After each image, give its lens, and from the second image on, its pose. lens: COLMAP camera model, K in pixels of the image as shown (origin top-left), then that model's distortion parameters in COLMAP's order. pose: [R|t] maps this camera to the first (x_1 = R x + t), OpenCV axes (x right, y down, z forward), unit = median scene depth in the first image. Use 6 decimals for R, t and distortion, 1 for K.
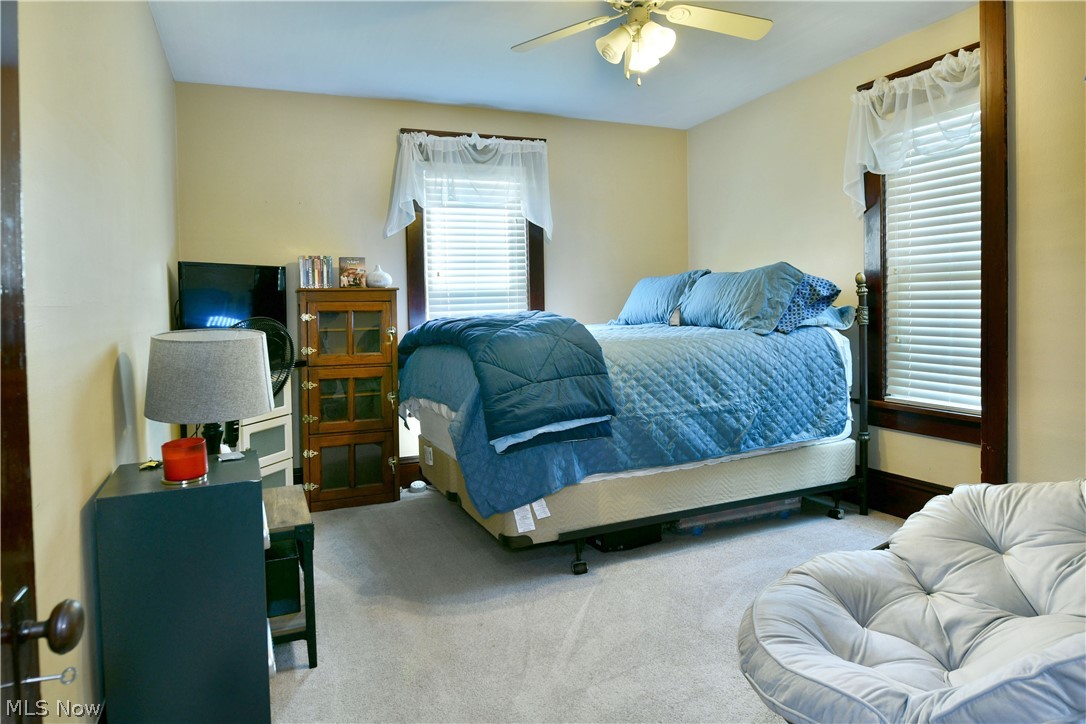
lens RADIAL K [[680.8, 0, 542.9], [0, 680.8, 316.7], [0, 0, 1]] dist [-0.000925, -0.001195]
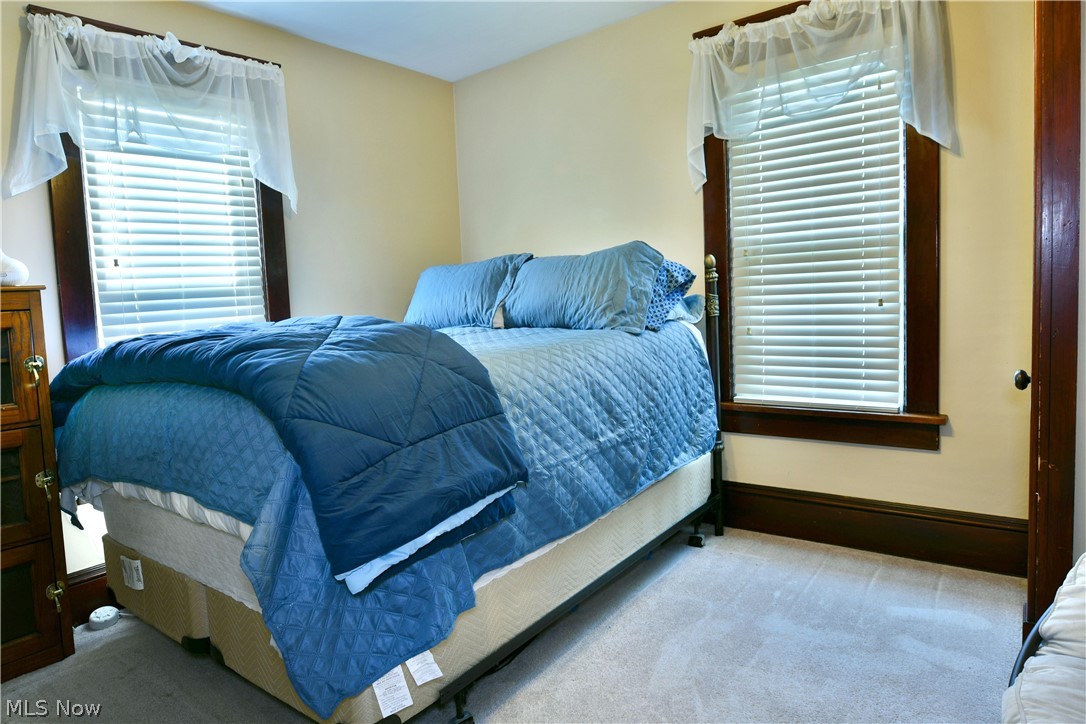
lens RADIAL K [[665.7, 0, 520.2], [0, 665.7, 337.6], [0, 0, 1]] dist [-0.007998, -0.005211]
pose [[0.888702, -0.056772, 0.454957, -0.127275], [0.042956, 0.998249, 0.040659, -0.005490], [-0.456469, -0.016591, 0.889585, 0.371783]]
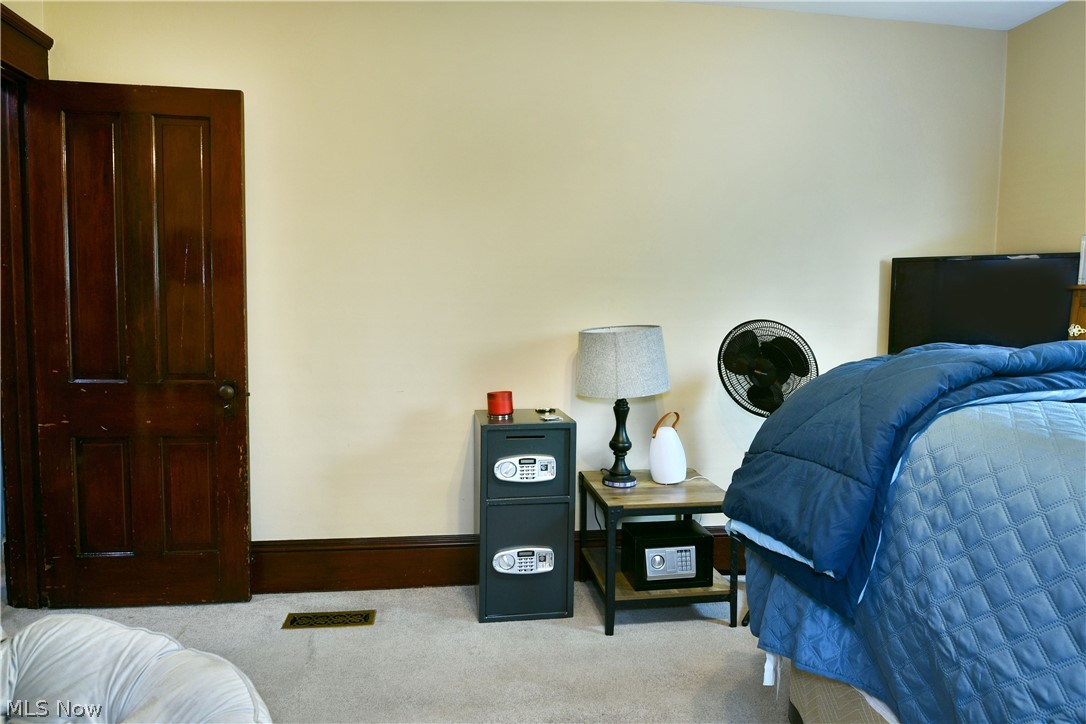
lens RADIAL K [[665.7, 0, 520.2], [0, 665.7, 337.6], [0, 0, 1]] dist [-0.007998, -0.005211]
pose [[-0.278975, 0.073869, -0.957453, 0.445642], [-0.032486, 0.995740, 0.086289, -0.030124], [0.959749, 0.055176, -0.275387, 0.721824]]
